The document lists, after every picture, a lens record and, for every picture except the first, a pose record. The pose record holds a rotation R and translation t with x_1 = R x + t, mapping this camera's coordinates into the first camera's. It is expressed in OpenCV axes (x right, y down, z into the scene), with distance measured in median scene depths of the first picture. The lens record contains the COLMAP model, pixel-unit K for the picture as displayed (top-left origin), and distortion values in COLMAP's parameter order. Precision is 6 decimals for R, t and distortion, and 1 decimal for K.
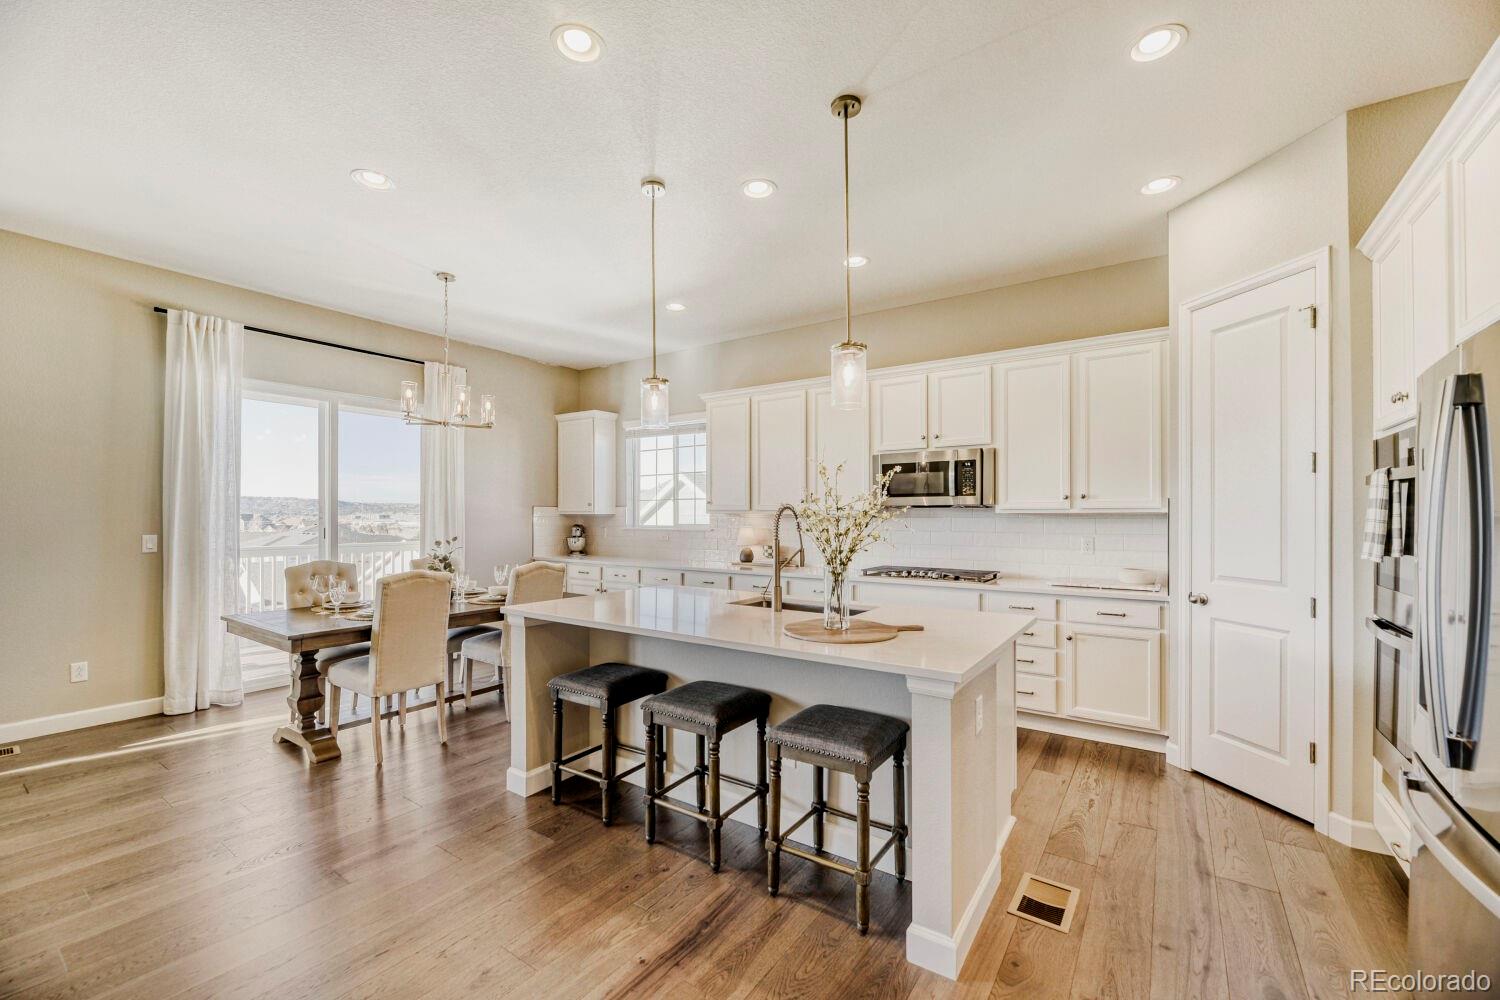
lens RADIAL K [[612.2, 0, 755.9], [0, 612.2, 512.5], [0, 0, 1]] dist [0.003229, -0.002159]
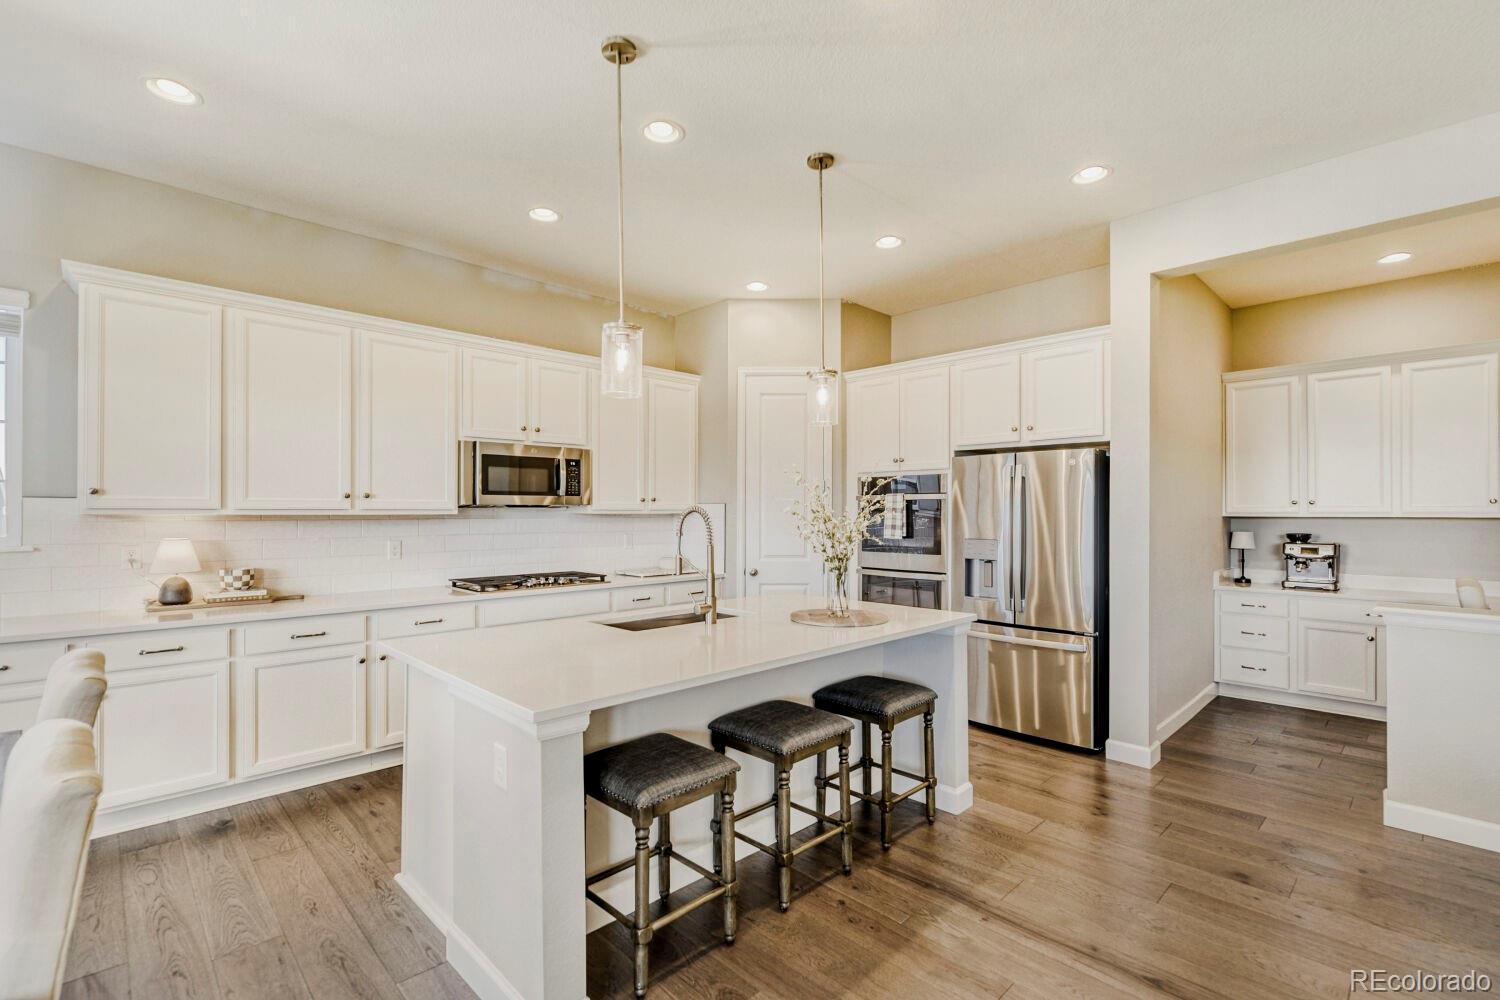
lens RADIAL K [[664.6, 0, 749.8], [0, 664.6, 511.7], [0, 0, 1]] dist [-0.016611, -0.000351]
pose [[0.190480, 0.005026, 0.981678, -0.638074], [-0.003425, 0.999984, -0.004455, 0.000956], [-0.981685, -0.002514, 0.190494, 0.527801]]
